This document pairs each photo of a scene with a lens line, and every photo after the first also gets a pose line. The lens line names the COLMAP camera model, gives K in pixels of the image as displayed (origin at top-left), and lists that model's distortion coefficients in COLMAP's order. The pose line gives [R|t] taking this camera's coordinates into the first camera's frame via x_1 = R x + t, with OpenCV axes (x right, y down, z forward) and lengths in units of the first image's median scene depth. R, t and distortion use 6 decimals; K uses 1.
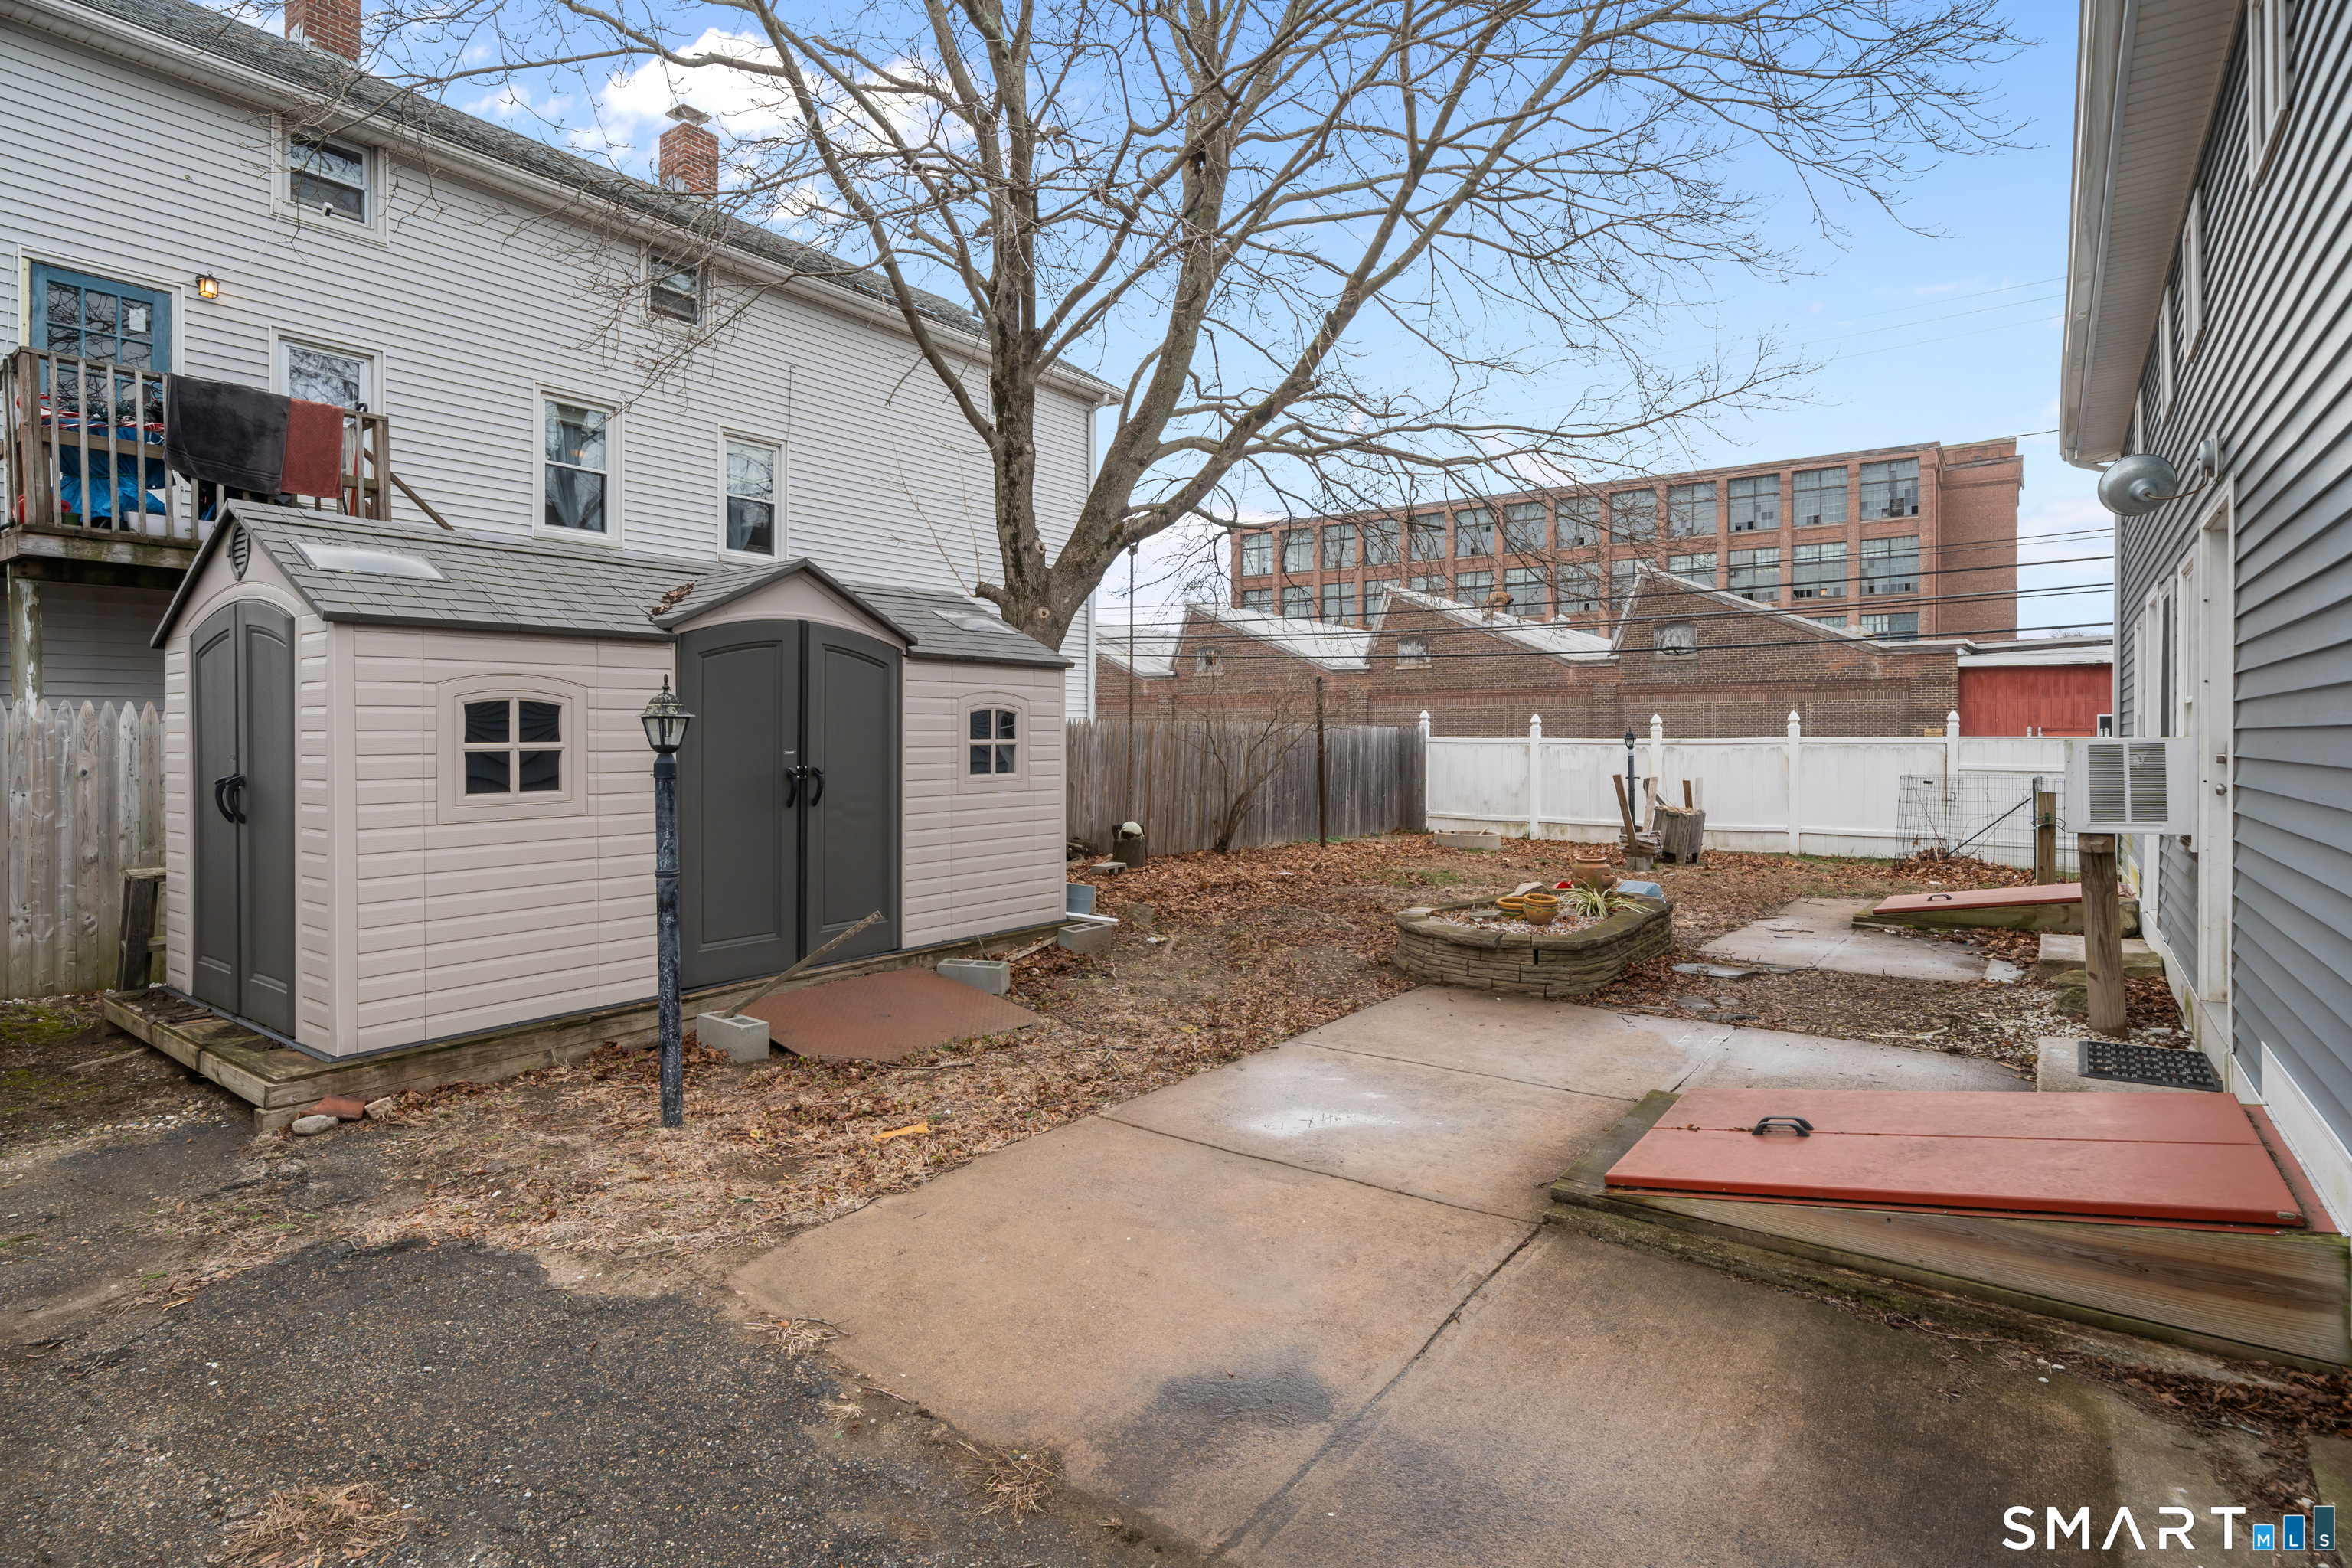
lens RADIAL K [[1183.2, 0, 1147.0], [0, 1183.2, 727.3], [0, 0, 1]] dist [-0.001676, -0.000357]
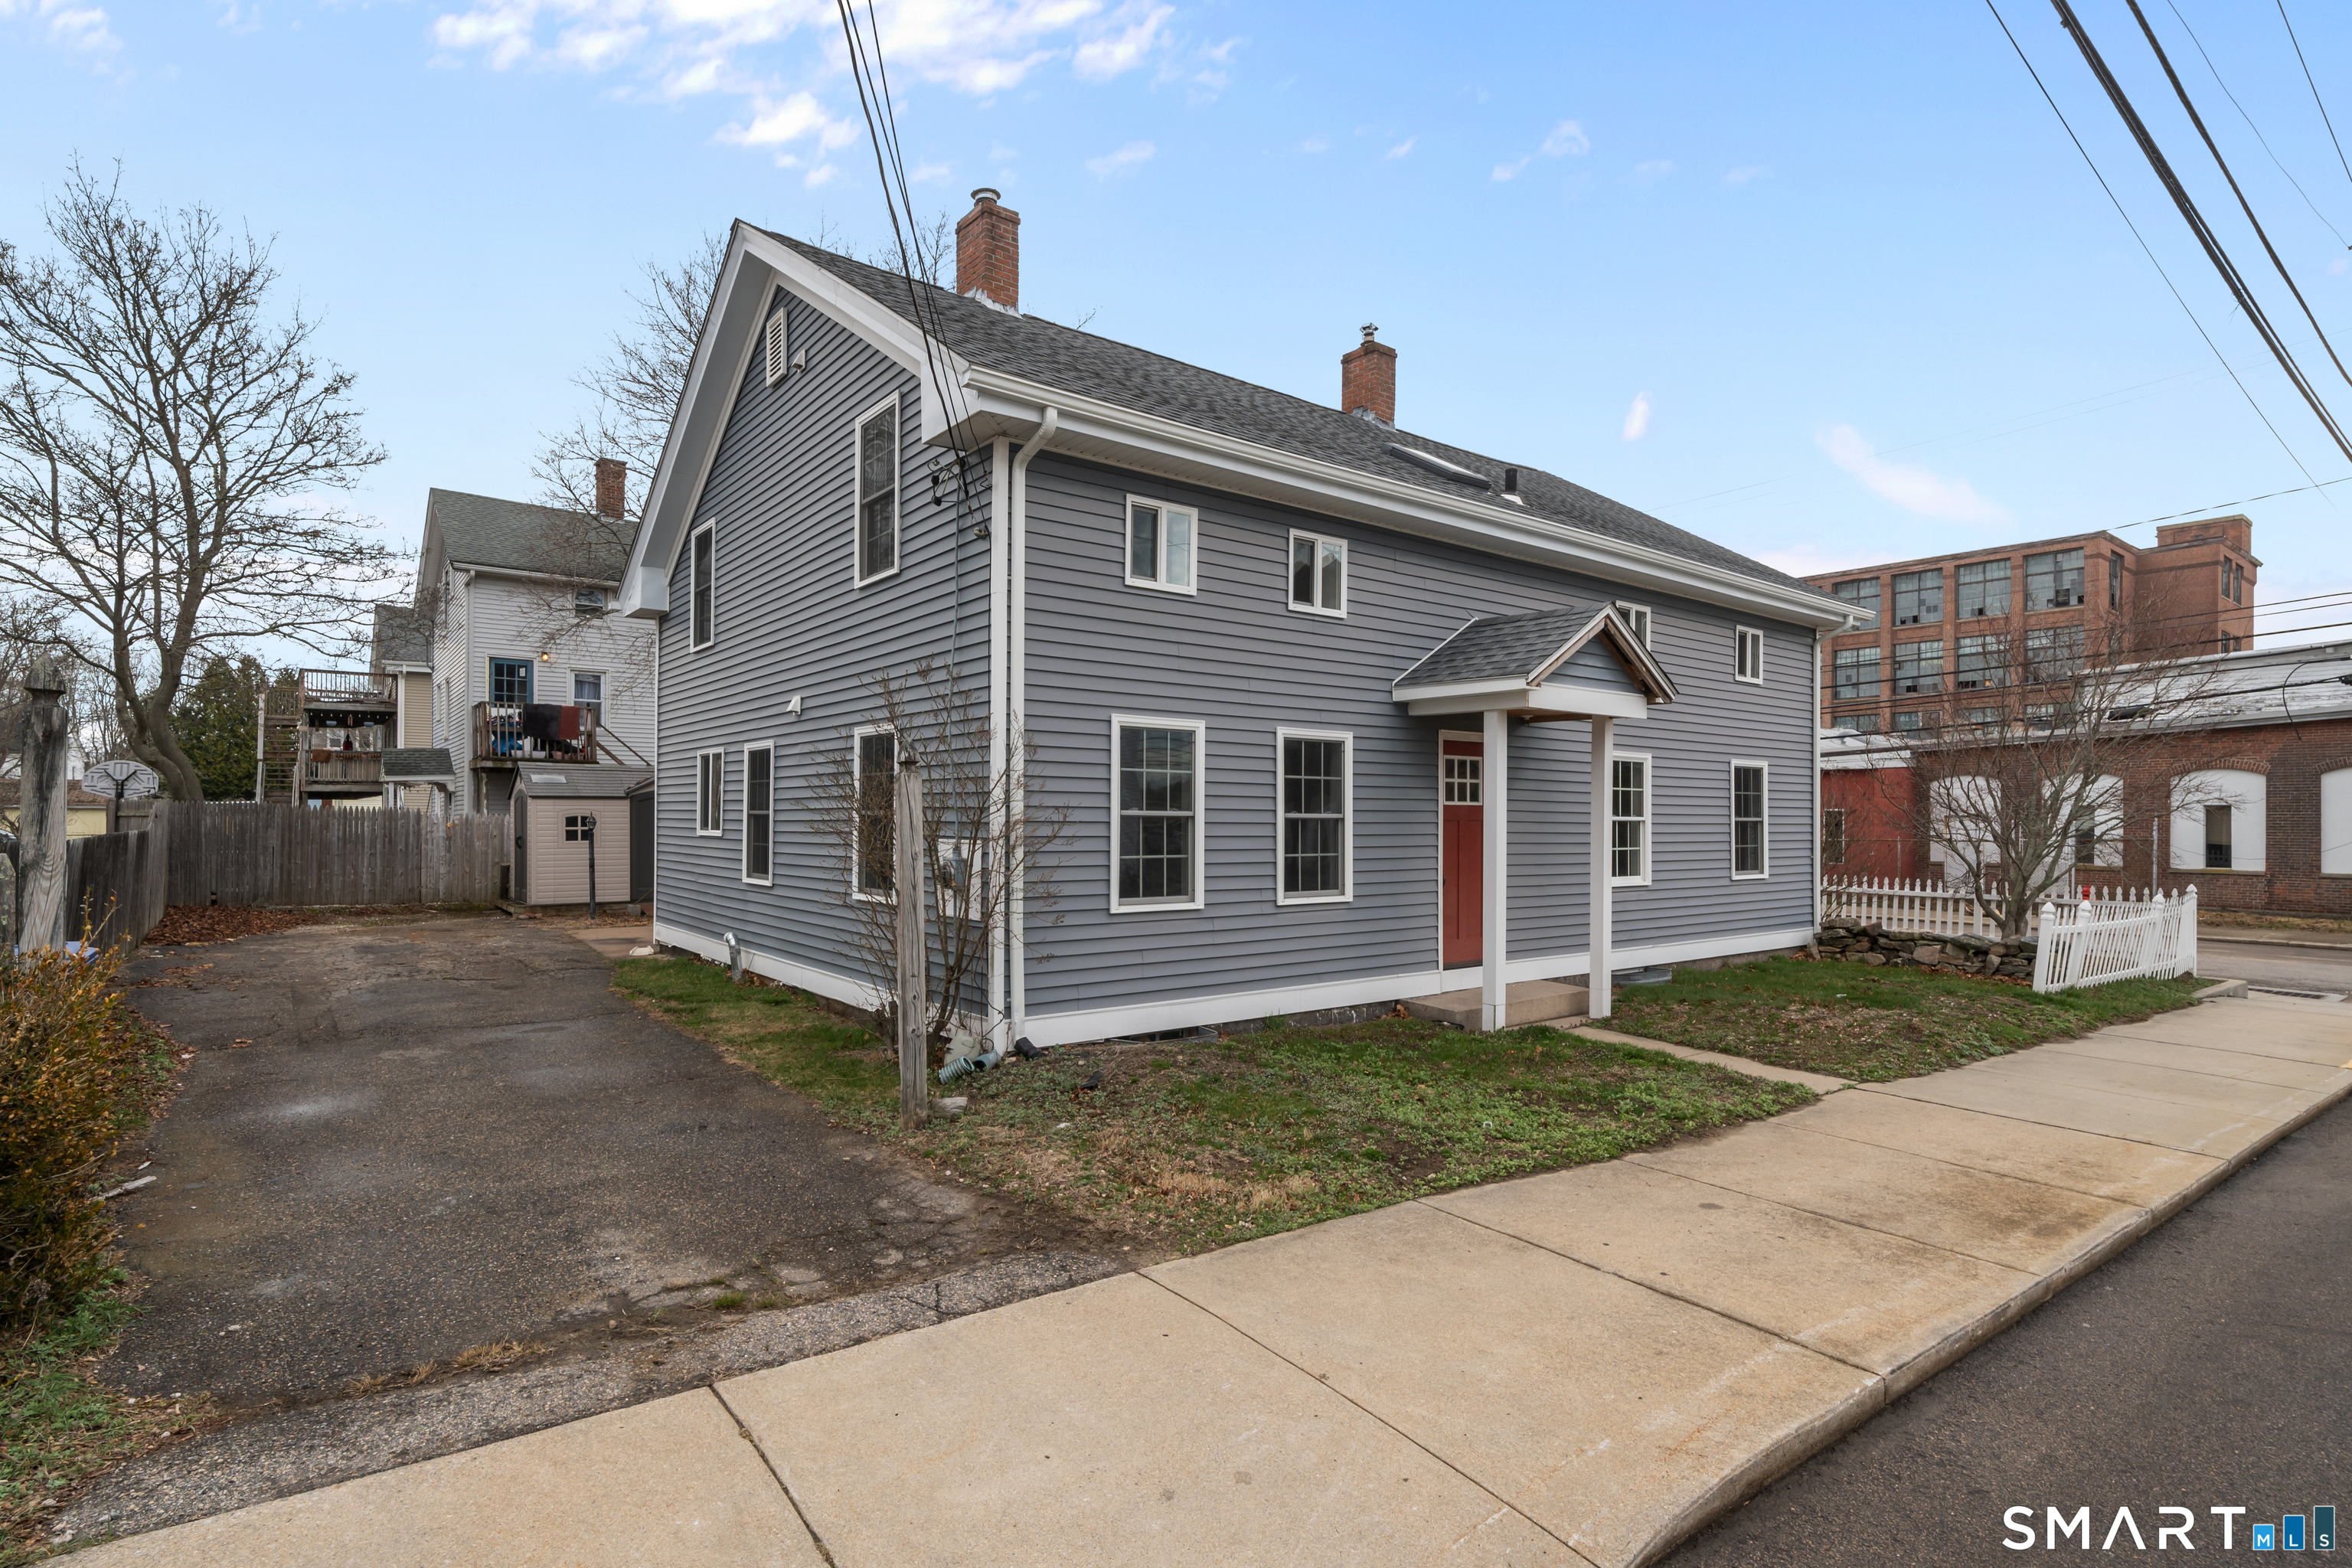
lens RADIAL K [[1122.2, 0, 1162.6], [0, 1122.2, 806.6], [0, 0, 1]] dist [-0.001701, -0.000238]
pose [[0.964894, 0.000130, -0.262640, 0.648399], [-0.001075, 0.999993, -0.003452, -0.012600], [0.262638, 0.003614, 0.964888, -0.576404]]
